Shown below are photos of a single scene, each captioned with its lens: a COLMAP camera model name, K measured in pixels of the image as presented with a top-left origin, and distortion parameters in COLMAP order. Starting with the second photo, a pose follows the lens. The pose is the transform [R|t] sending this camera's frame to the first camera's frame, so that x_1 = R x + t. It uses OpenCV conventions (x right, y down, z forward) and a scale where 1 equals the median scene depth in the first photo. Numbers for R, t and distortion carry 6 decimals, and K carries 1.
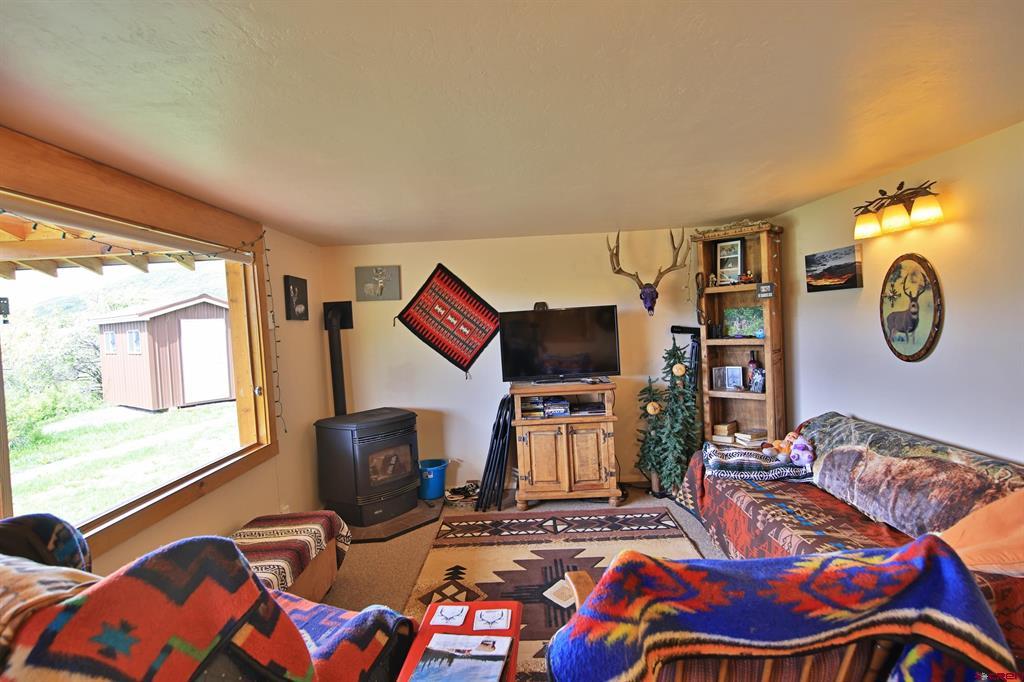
lens RADIAL K [[510.4, 0, 518.2], [0, 510.4, 342.5], [0, 0, 1]] dist [0.011163, -0.001853]
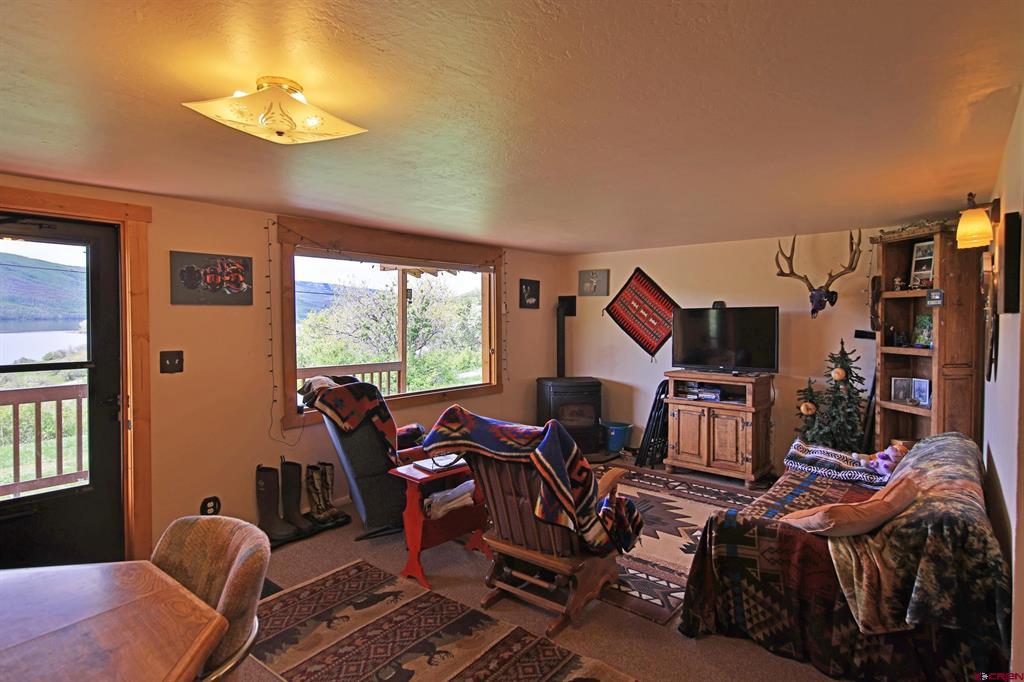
lens RADIAL K [[532.5, 0, 512.0], [0, 532.5, 341.0], [0, 0, 1]] dist [0.014371, -0.001699]
pose [[0.766792, 0.080994, -0.636766, 0.502501], [-0.068843, 0.996662, 0.043870, -0.013154], [0.638194, 0.010198, 0.769808, -0.213824]]
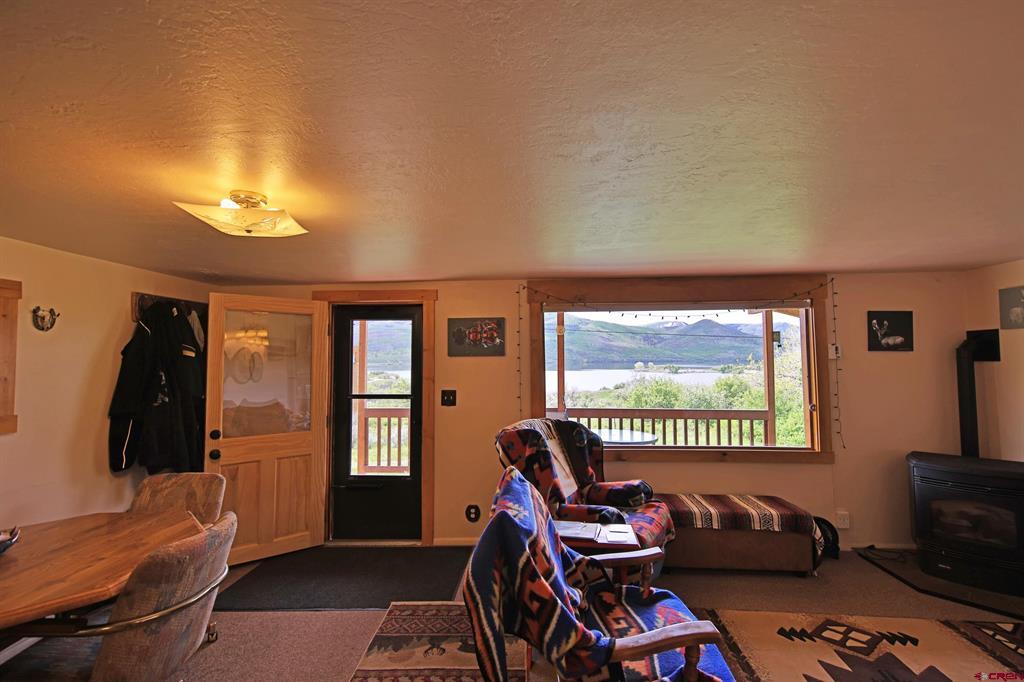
lens RADIAL K [[455.1, 0, 512.0], [0, 455.1, 341.0], [0, 0, 1]] dist [-0.000483, -0.000092]
pose [[-0.059672, 0.008705, -0.998180, 0.537426], [-0.035887, 0.999297, 0.010860, -0.044470], [0.997573, 0.036470, -0.059317, 0.259310]]
